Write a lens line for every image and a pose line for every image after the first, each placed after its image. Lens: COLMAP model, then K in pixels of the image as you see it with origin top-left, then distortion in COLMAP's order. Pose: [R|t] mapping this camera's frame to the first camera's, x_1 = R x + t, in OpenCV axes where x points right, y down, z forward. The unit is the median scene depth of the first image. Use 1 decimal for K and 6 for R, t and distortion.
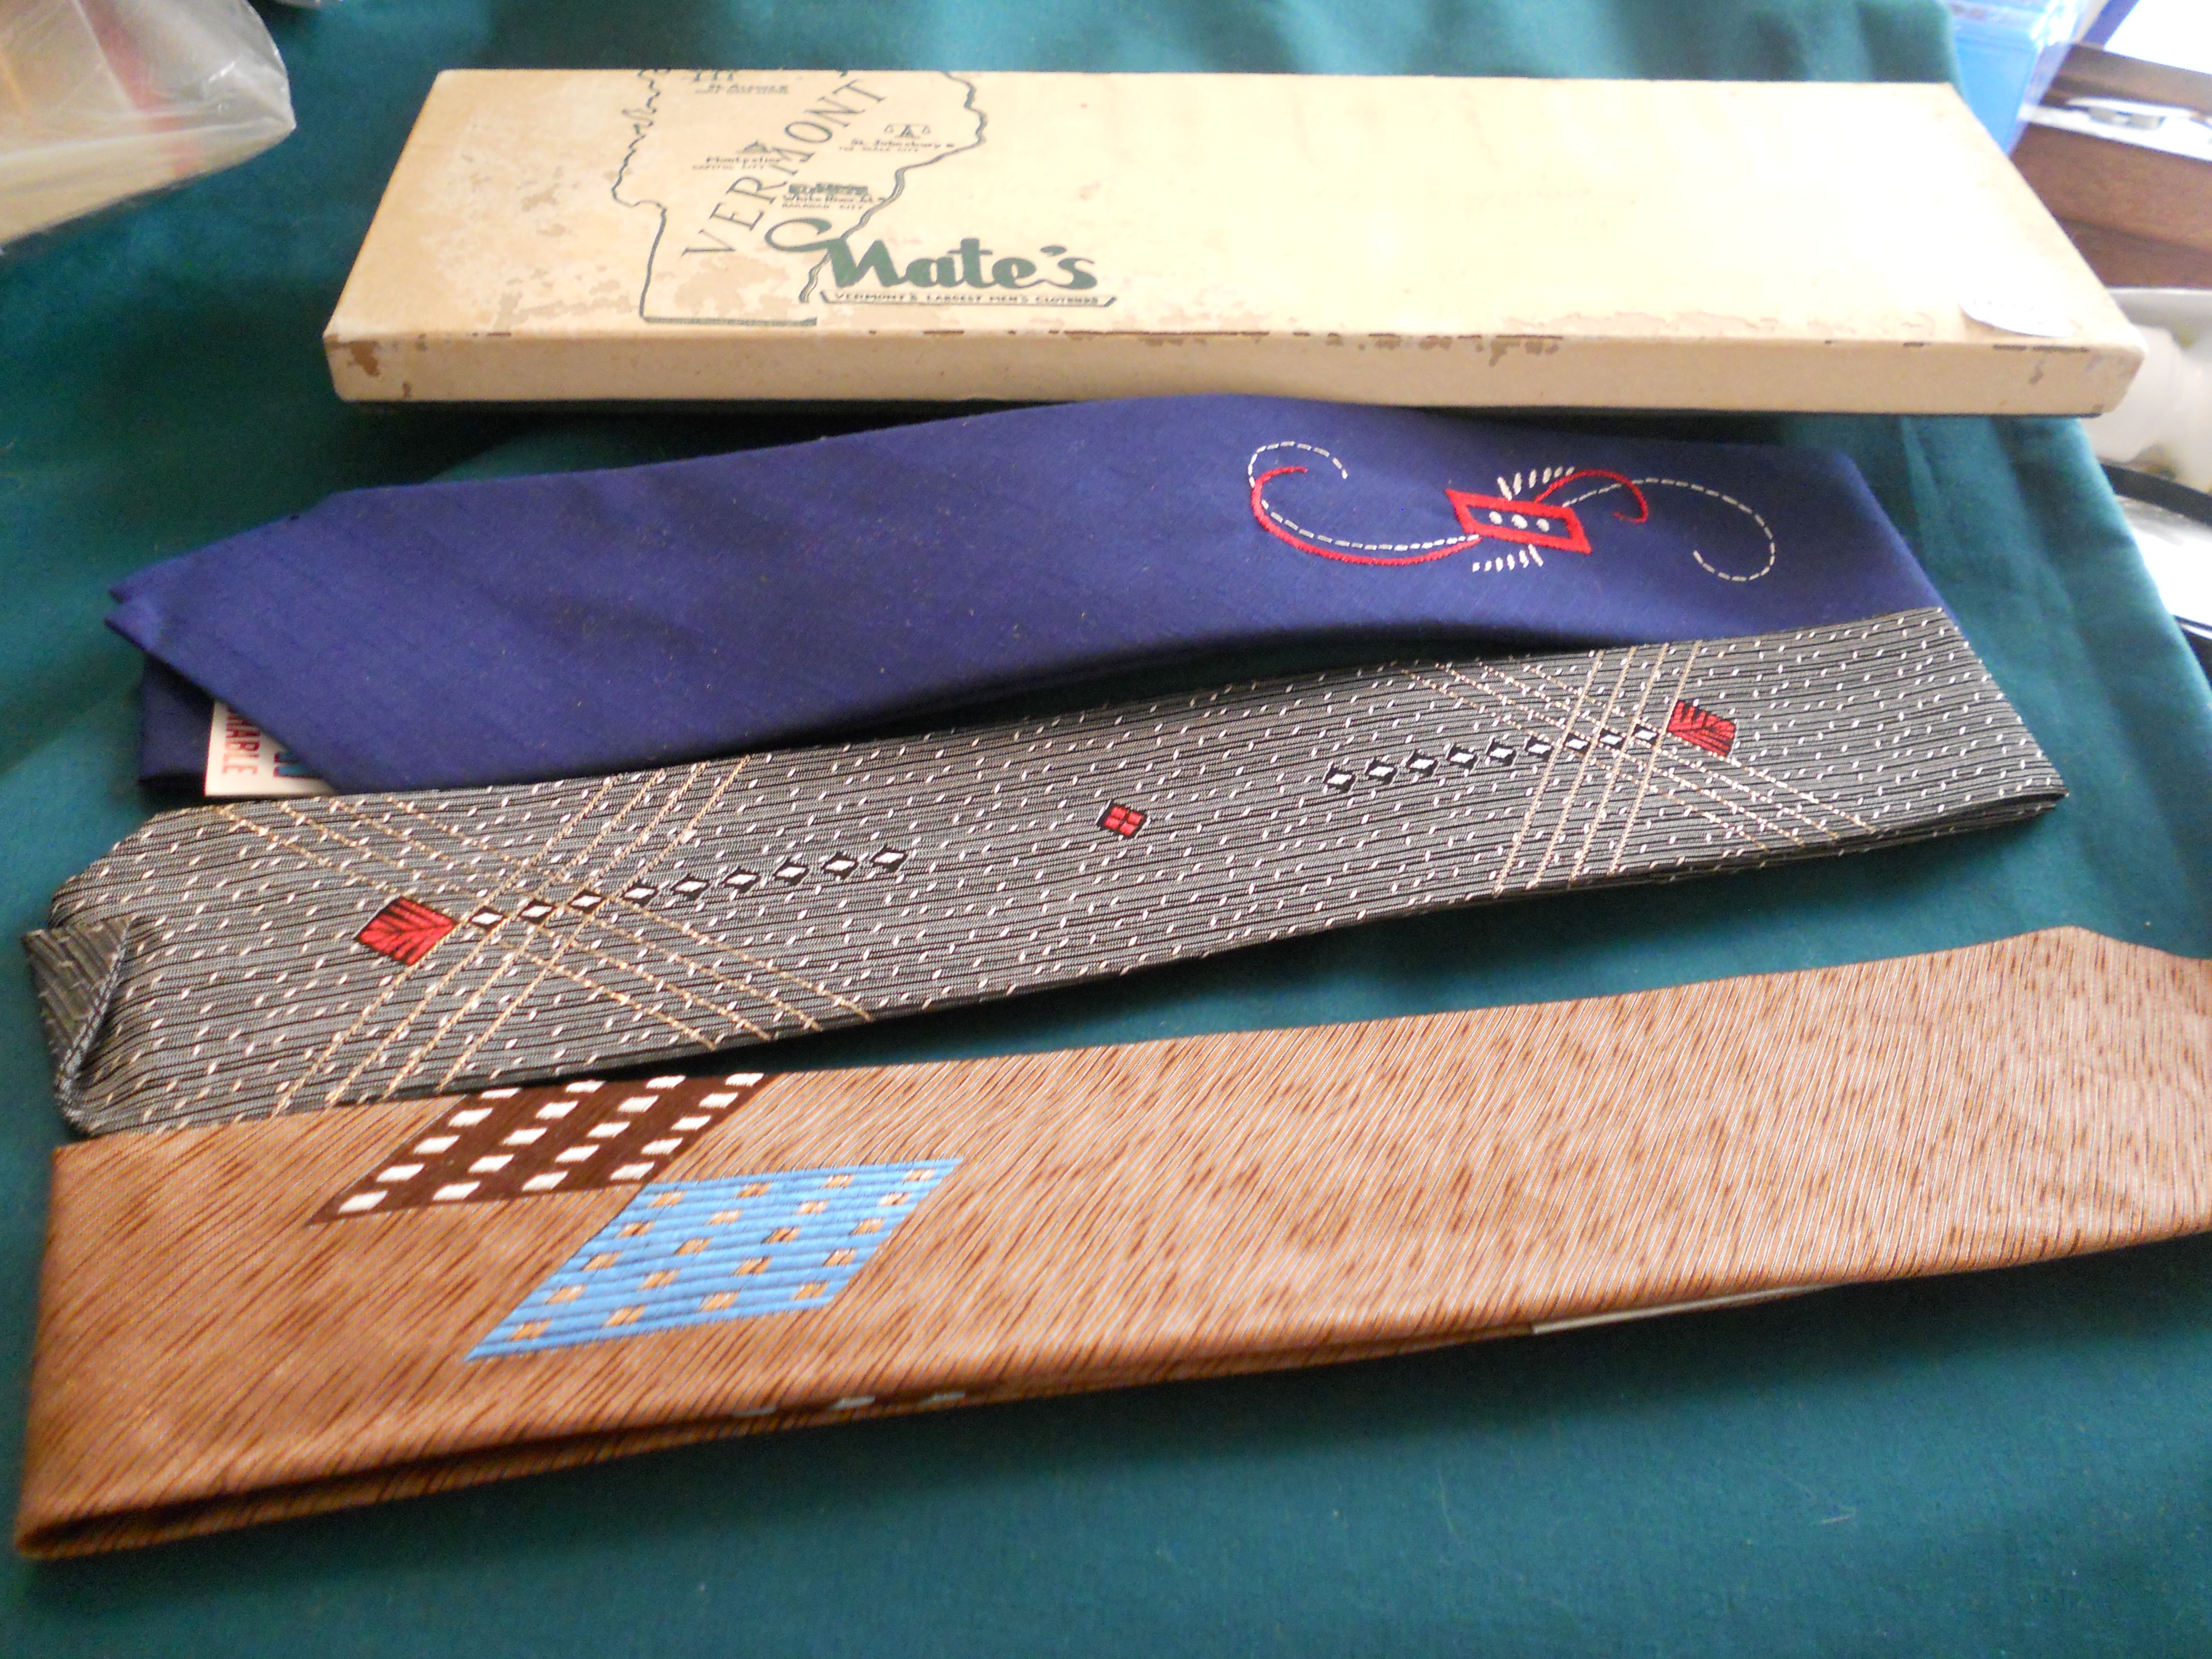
lens RADIAL K [[2104.8, 0, 1106.5], [0, 2104.8, 833.9], [0, 0, 1]] dist [-0.044486, 0.000000]
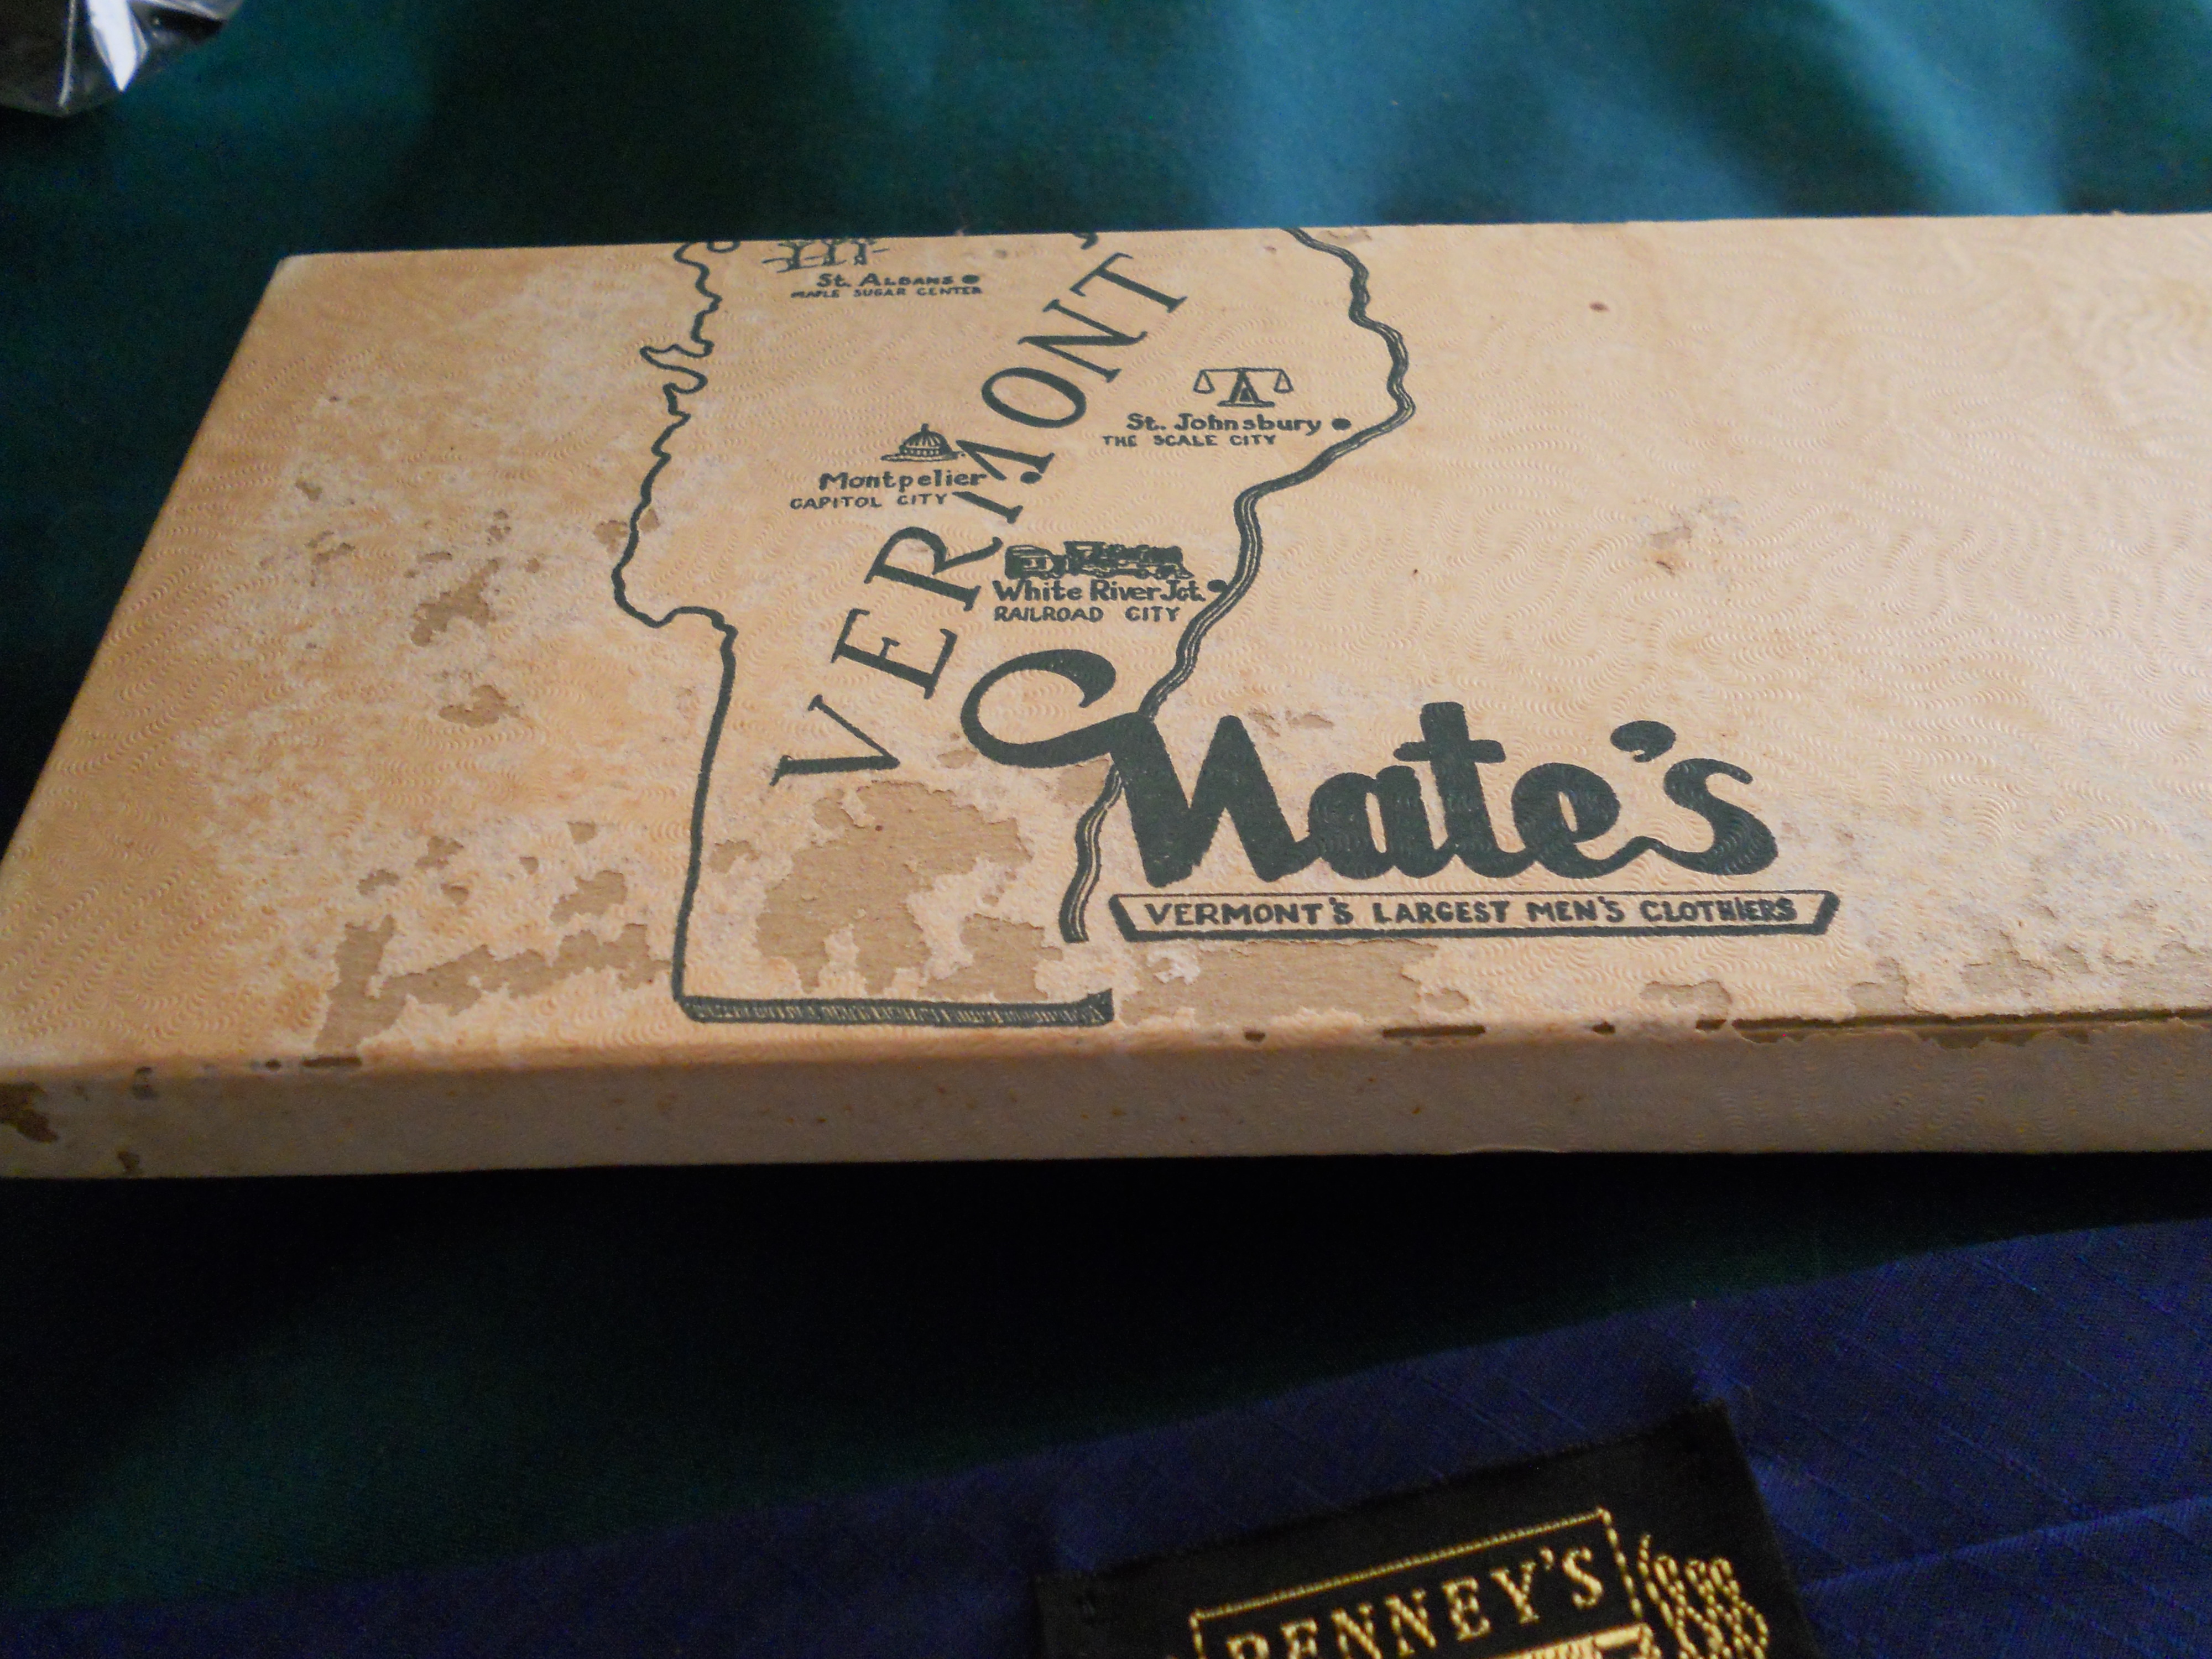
lens RADIAL K [[2104.8, 0, 1109.6], [0, 2104.8, 826.2], [0, 0, 1]] dist [-0.044486, 0.000000]
pose [[0.998686, -0.016187, -0.048622, -0.112822], [0.018397, 0.998802, 0.045354, -0.282170], [0.047829, -0.046189, 0.997787, 0.571505]]
